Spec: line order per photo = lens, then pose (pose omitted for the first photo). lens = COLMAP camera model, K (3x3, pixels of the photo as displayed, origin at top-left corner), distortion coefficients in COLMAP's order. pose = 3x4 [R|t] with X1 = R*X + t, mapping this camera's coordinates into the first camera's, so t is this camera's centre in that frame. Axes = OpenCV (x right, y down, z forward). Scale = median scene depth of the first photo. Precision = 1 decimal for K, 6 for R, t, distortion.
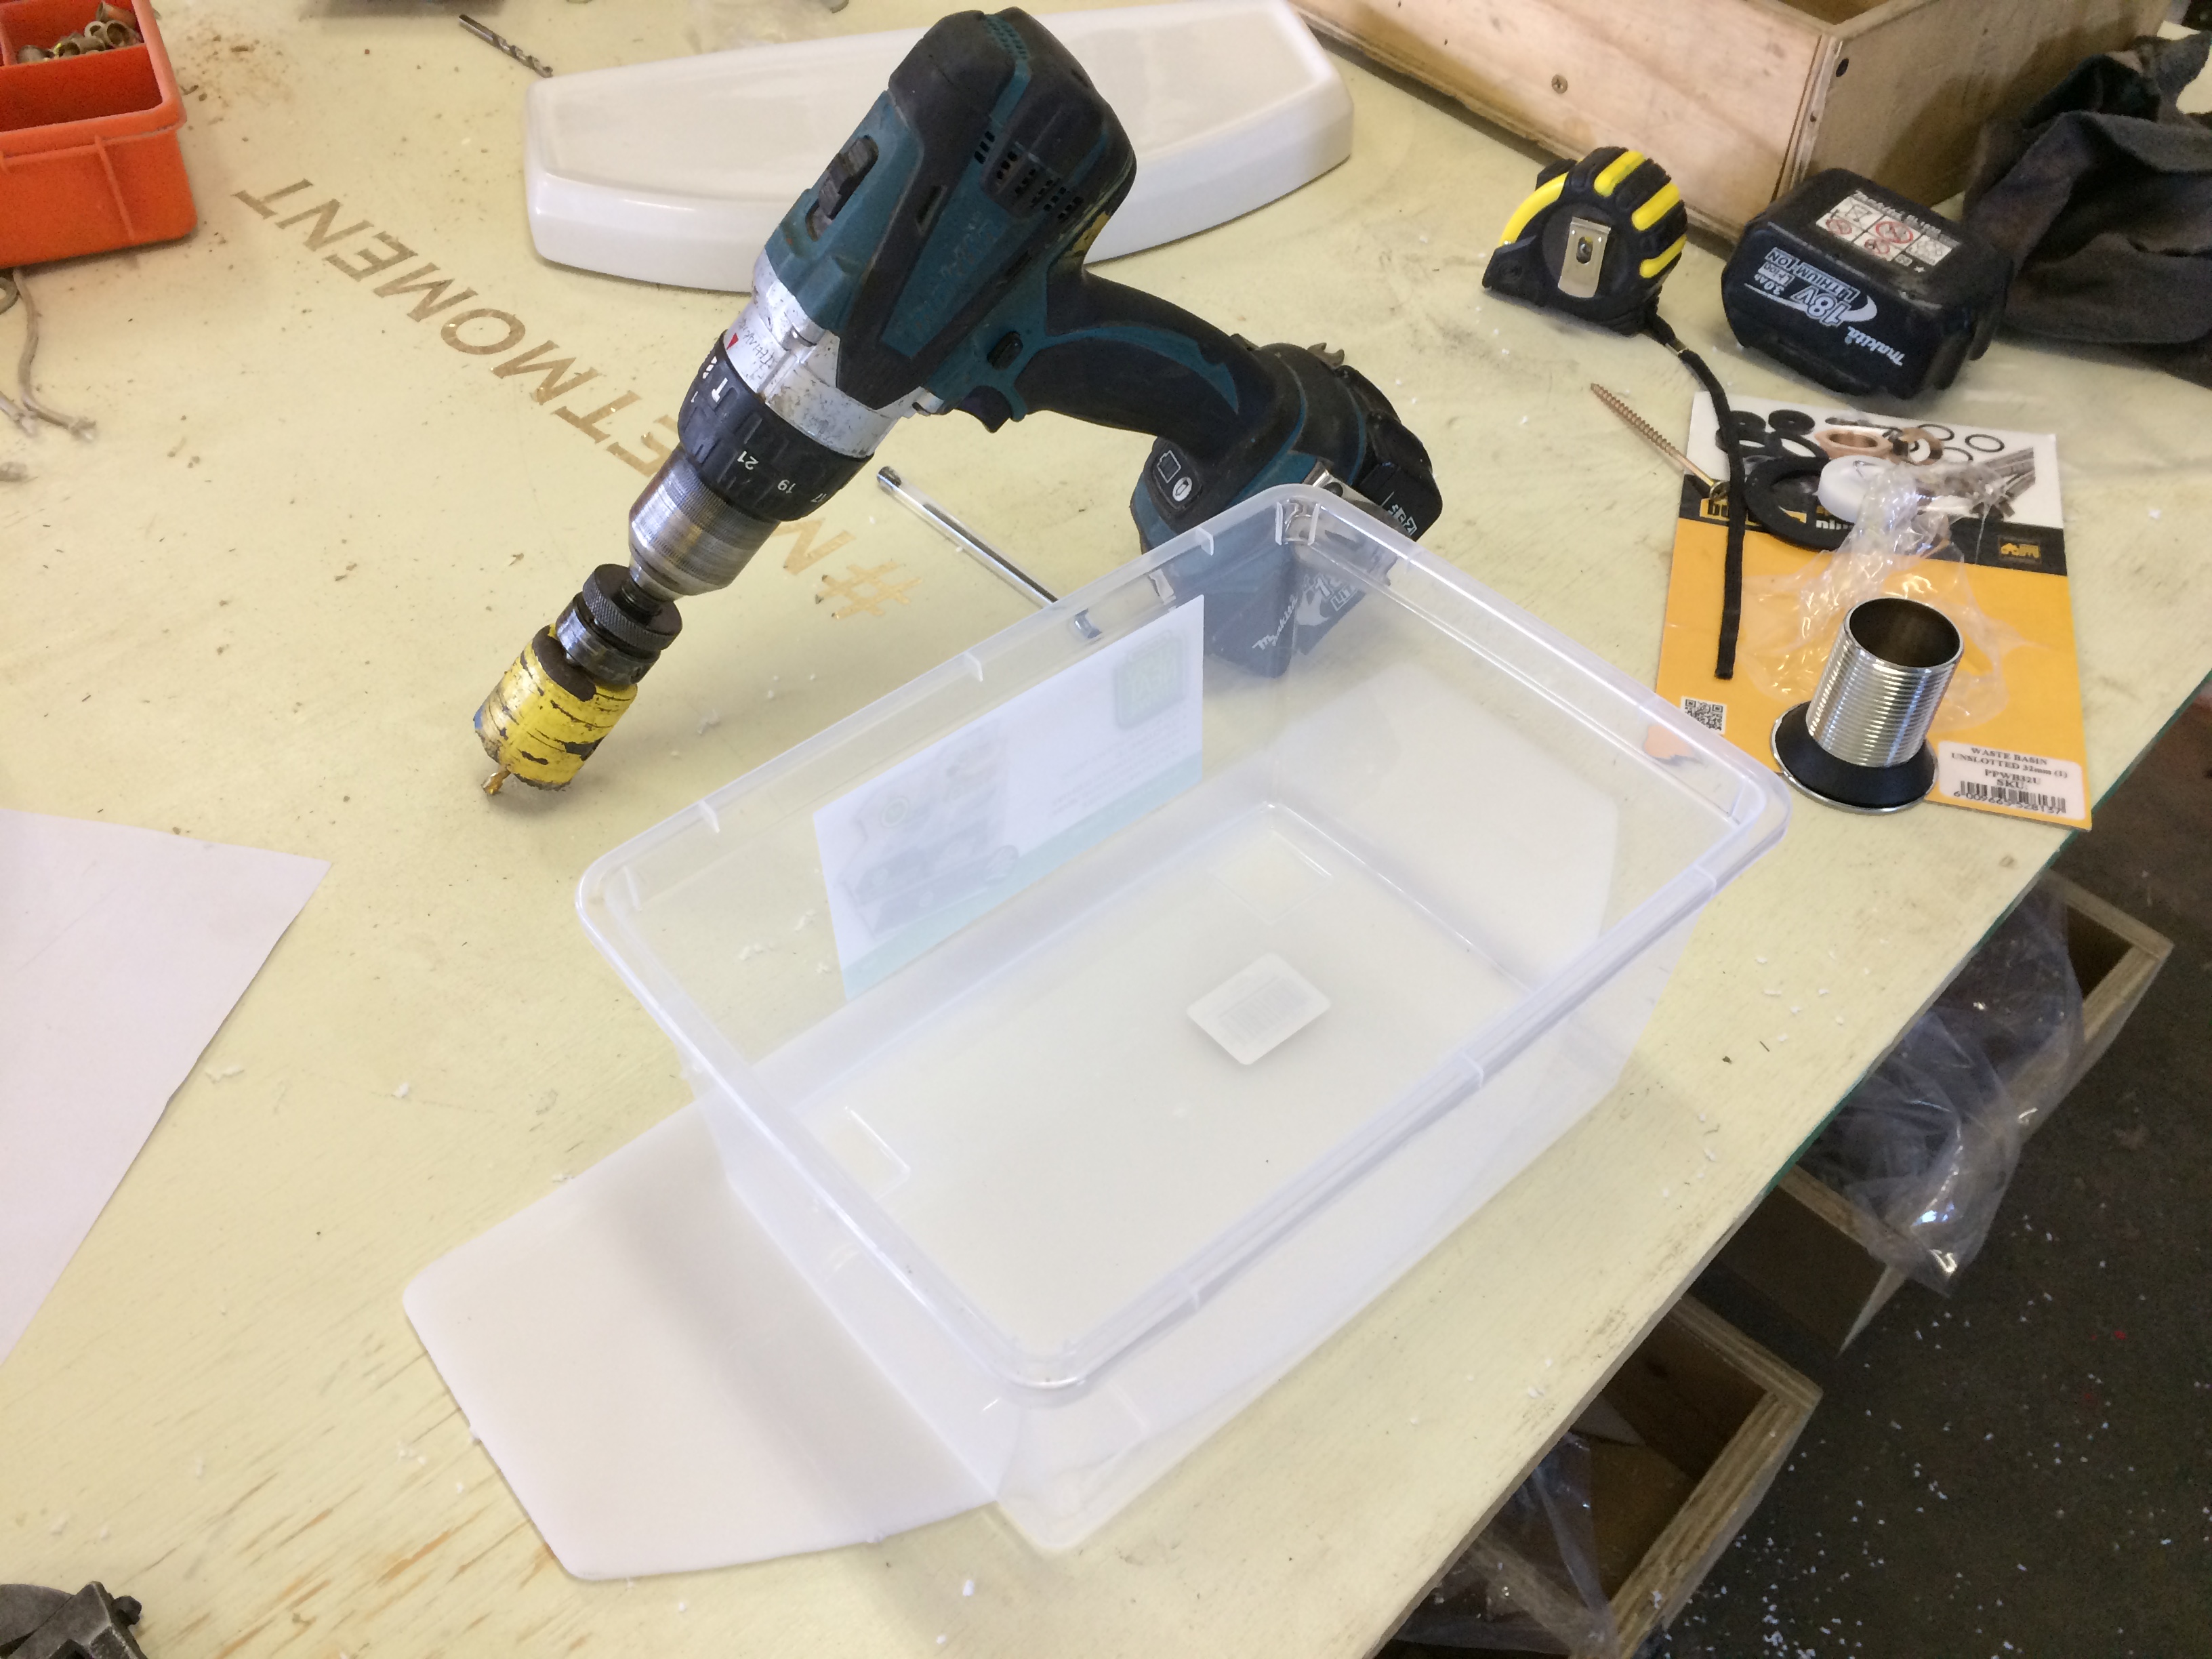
lens RADIAL K [[1987.0, 0, 1105.4], [0, 1987.0, 832.4], [0, 0, 1]] dist [0.054601, -0.106685]
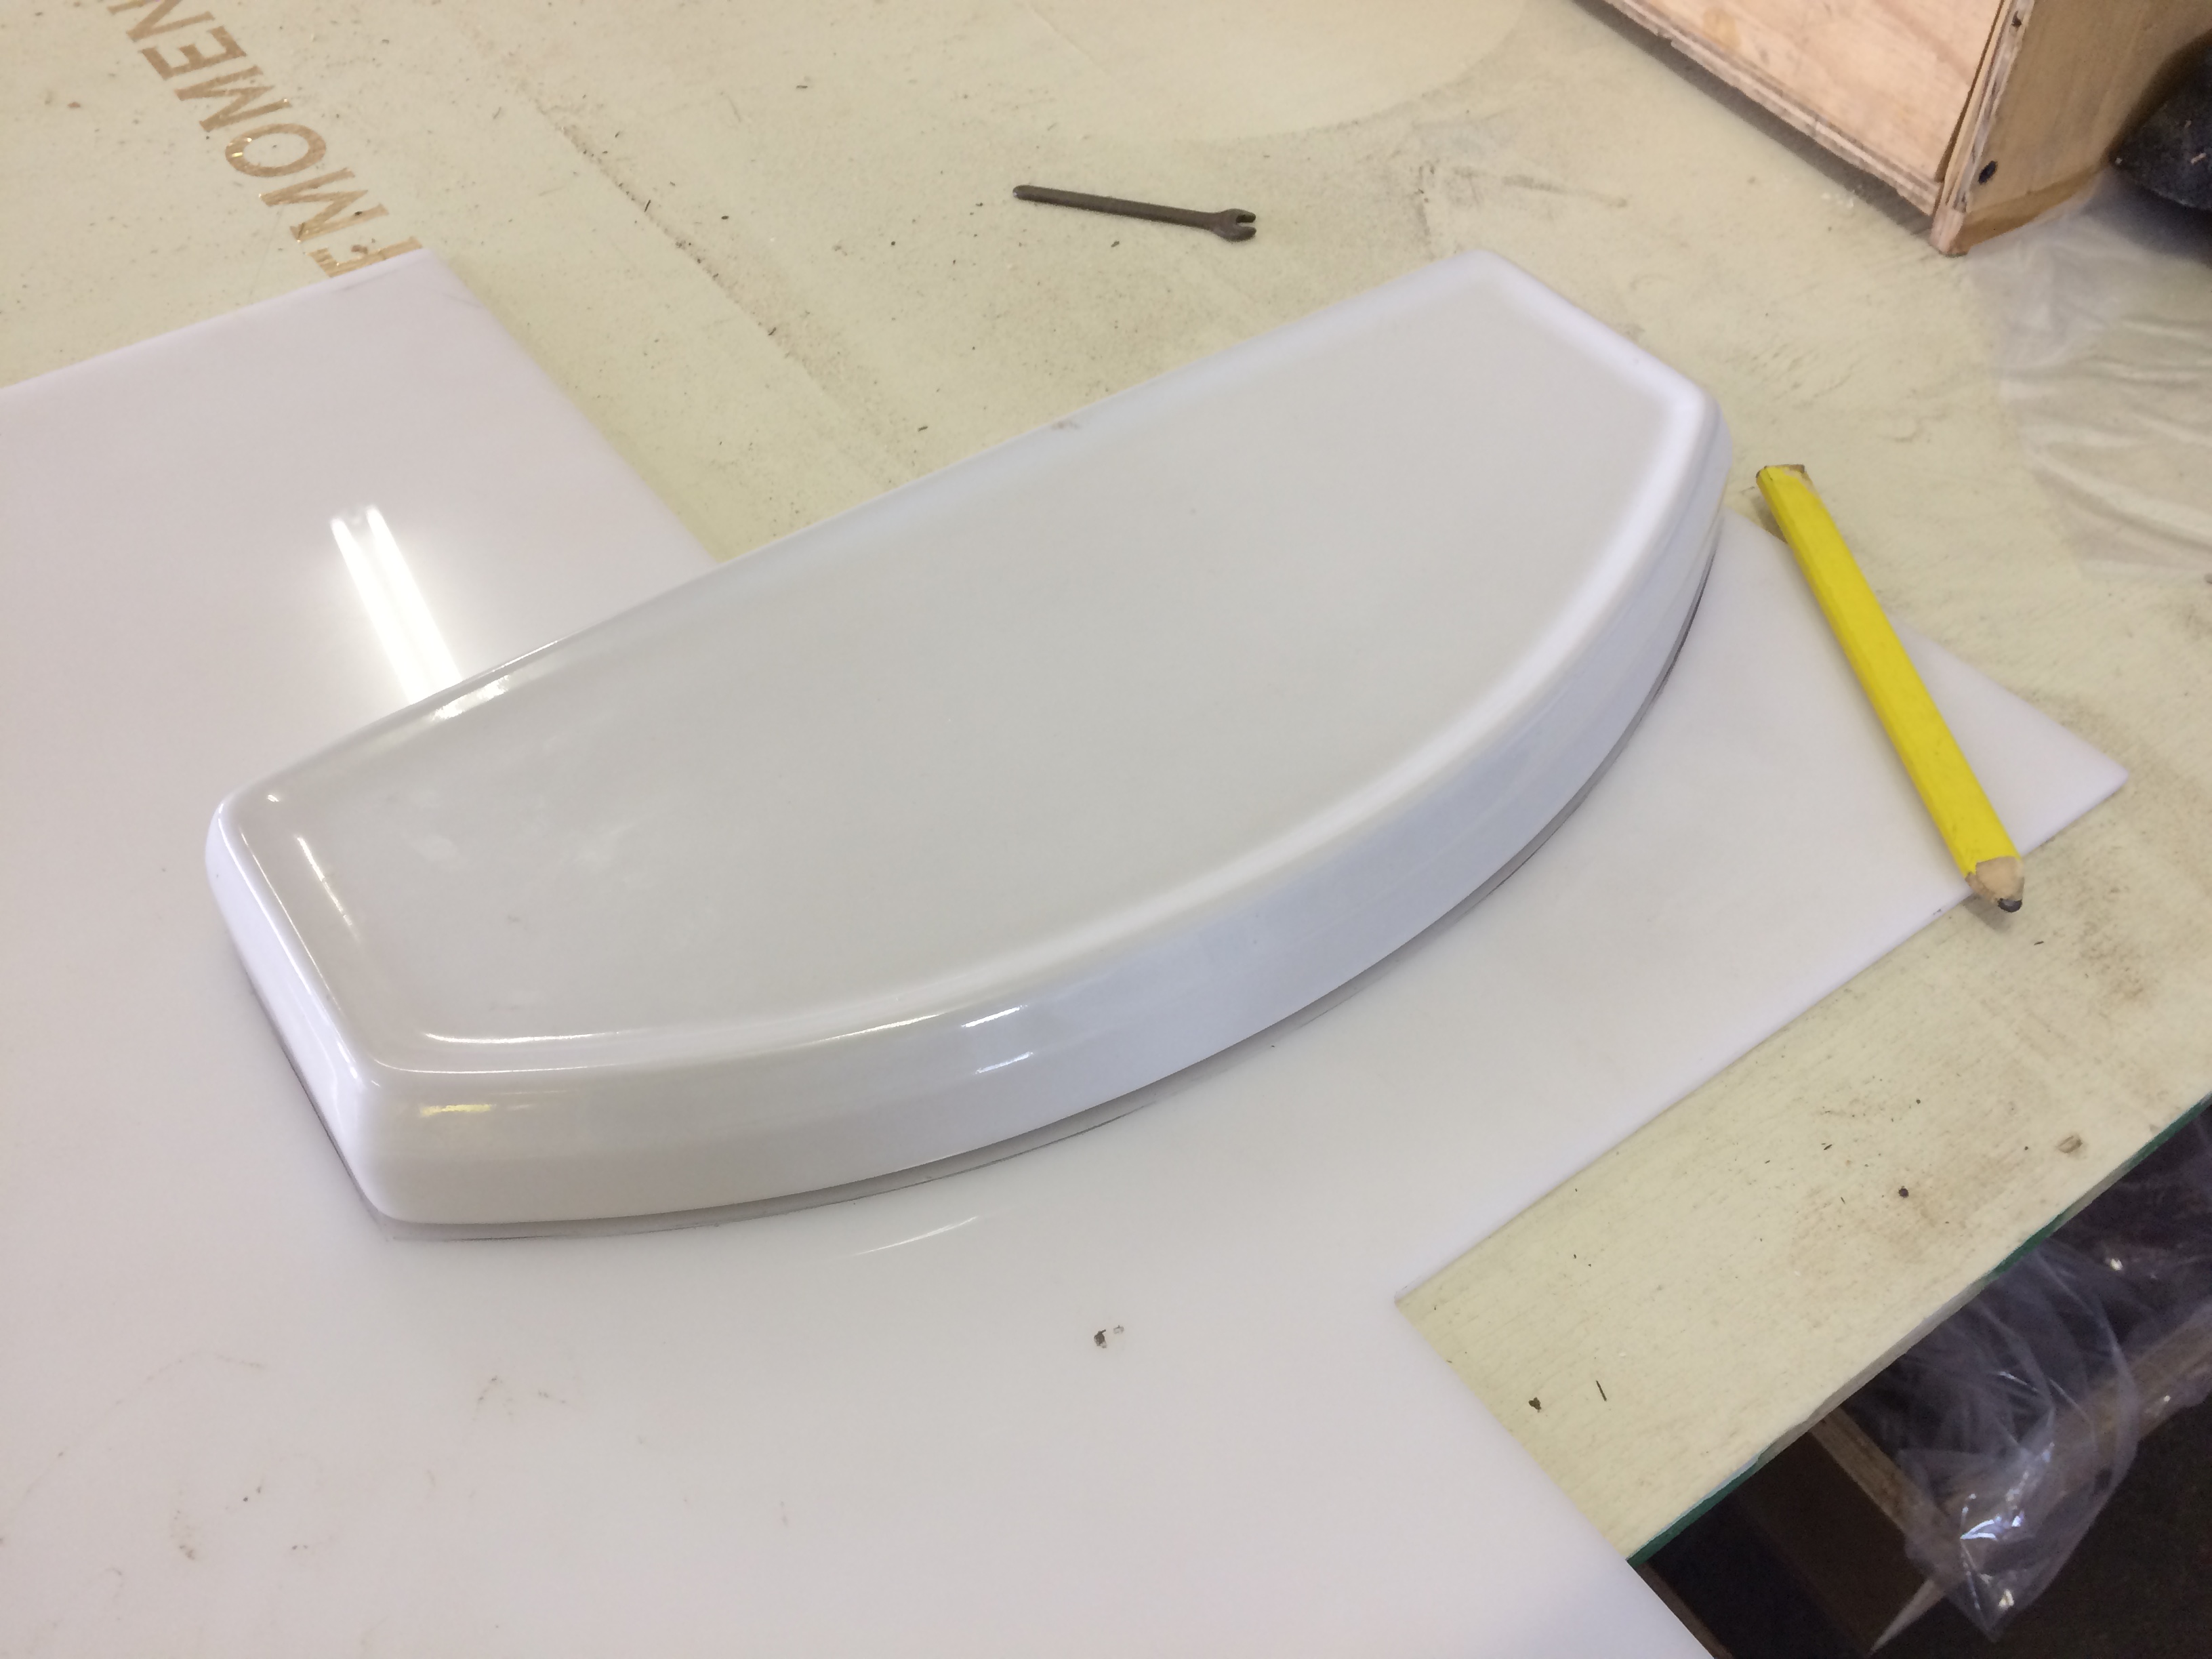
lens RADIAL K [[1987.0, 0, 1101.8], [0, 1987.0, 839.2], [0, 0, 1]] dist [0.054601, -0.106685]
pose [[0.982211, 0.137390, -0.128007, 0.159827], [-0.134106, 0.990384, 0.033973, -0.047457], [0.131443, -0.016202, 0.991191, 0.240176]]
